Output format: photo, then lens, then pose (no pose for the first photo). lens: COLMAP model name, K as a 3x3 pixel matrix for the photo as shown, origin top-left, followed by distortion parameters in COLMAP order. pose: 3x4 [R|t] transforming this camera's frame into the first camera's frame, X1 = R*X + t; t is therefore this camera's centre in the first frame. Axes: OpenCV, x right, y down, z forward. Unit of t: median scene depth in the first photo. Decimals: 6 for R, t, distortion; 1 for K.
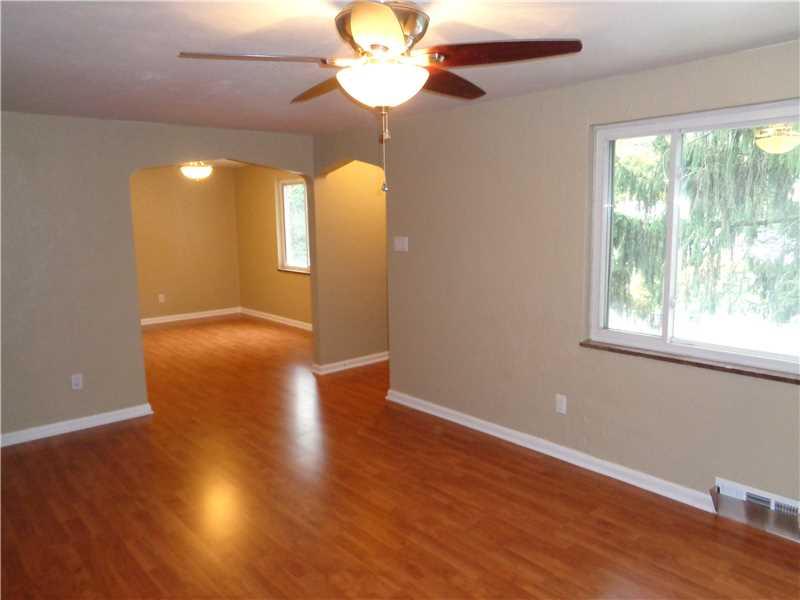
lens RADIAL K [[600.9, 0, 399.6], [0, 600.9, 304.8], [0, 0, 1]] dist [0.001462, 0.002376]
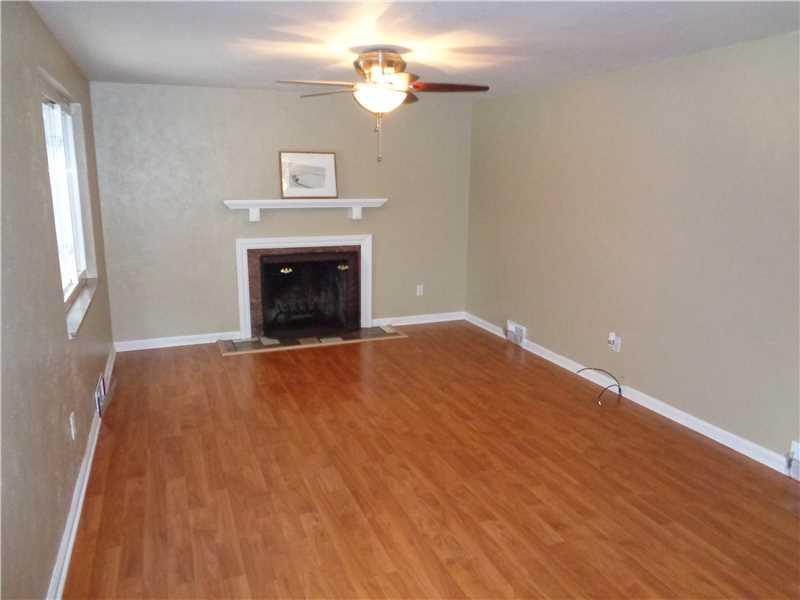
lens RADIAL K [[602.7, 0, 402.8], [0, 602.7, 301.7], [0, 0, 1]] dist [0.010616, -0.000444]
pose [[-0.948317, -0.049887, 0.313378, -0.430952], [0.063997, 0.937204, 0.342859, -0.261269], [-0.310804, 0.345194, -0.885574, 1.738362]]
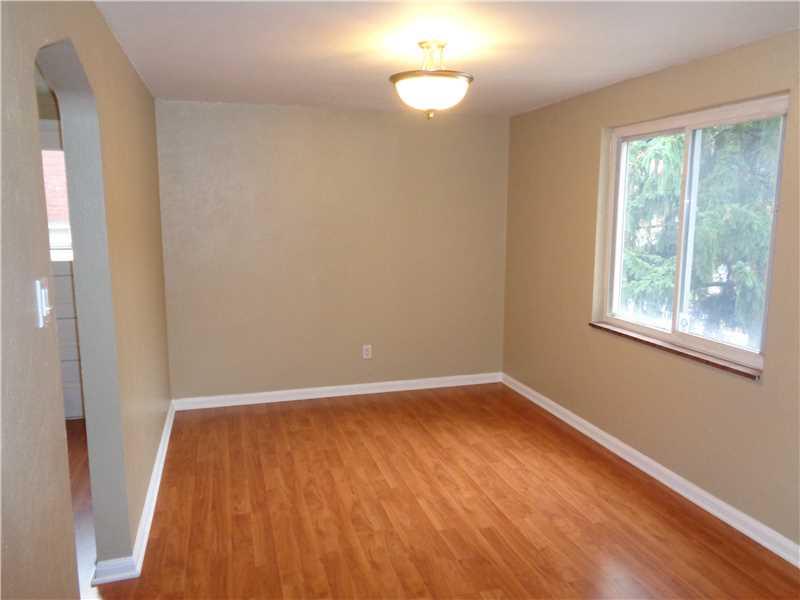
lens RADIAL K [[600.9, 0, 399.6], [0, 600.9, 304.8], [0, 0, 1]] dist [0.001462, 0.002376]
pose [[0.914097, 0.084646, -0.396563, -0.408016], [-0.080348, 0.996388, 0.027472, -0.196424], [0.397456, 0.006750, 0.917597, 1.357332]]
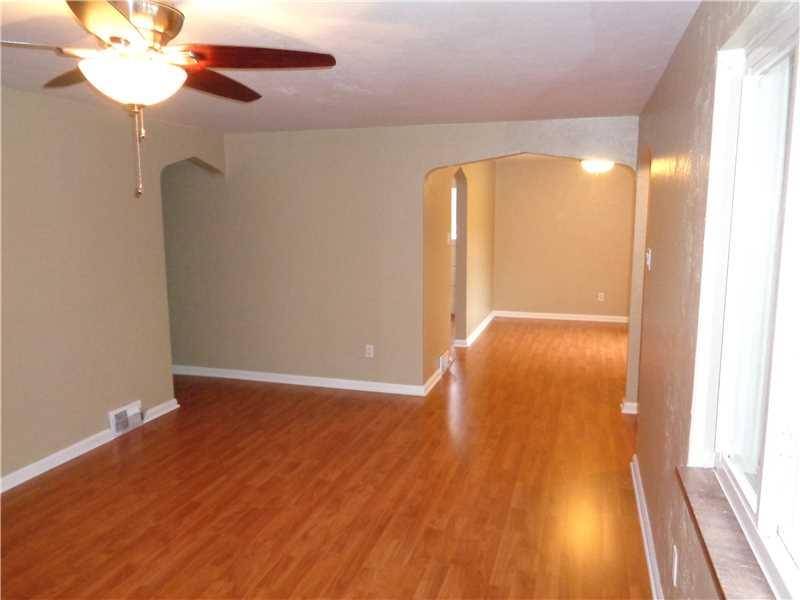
lens RADIAL K [[602.7, 0, 402.8], [0, 602.7, 301.7], [0, 0, 1]] dist [0.010616, -0.000444]
pose [[0.543075, 0.143762, -0.827286, 0.649233], [-0.138948, 0.987038, 0.080311, -0.100004], [0.828108, 0.071335, 0.556011, 0.531347]]
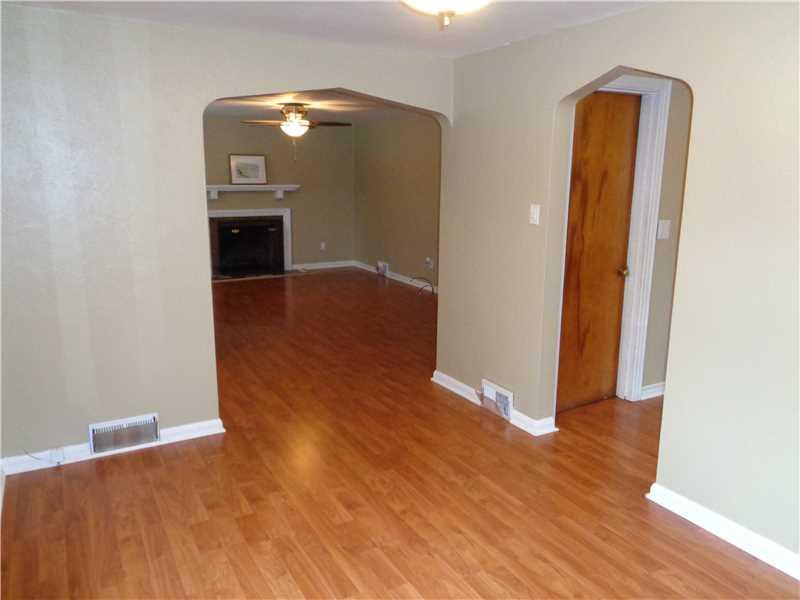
lens RADIAL K [[602.7, 0, 402.8], [0, 602.7, 301.7], [0, 0, 1]] dist [0.010616, -0.000444]
pose [[-0.983701, -0.024664, 0.178112, -0.794349], [0.041069, 0.933548, 0.356091, -0.408706], [-0.175059, 0.357602, -0.917319, 2.740642]]
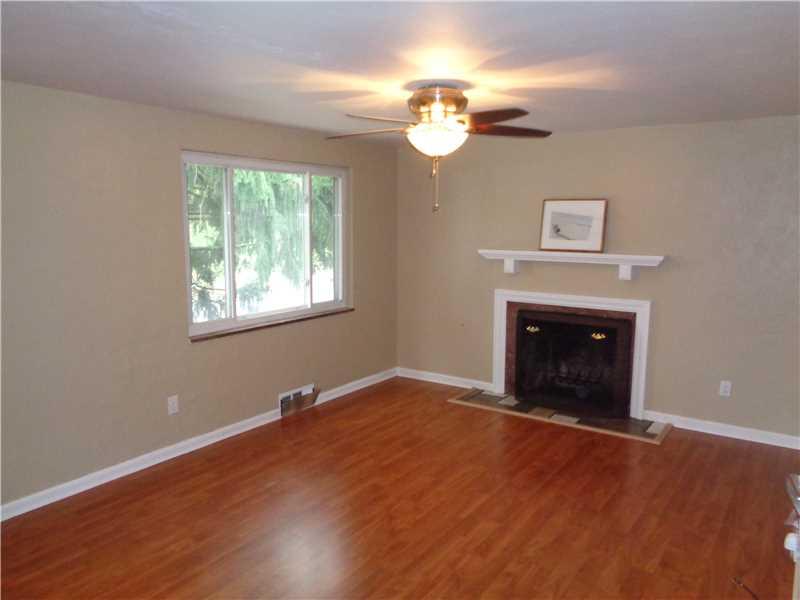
lens RADIAL K [[602.7, 0, 402.8], [0, 602.7, 301.7], [0, 0, 1]] dist [0.010616, -0.000444]
pose [[-0.263039, -0.114068, 0.958018, -0.970959], [0.149672, 0.976140, 0.157320, -0.139396], [-0.953105, 0.184770, -0.239690, 0.964037]]
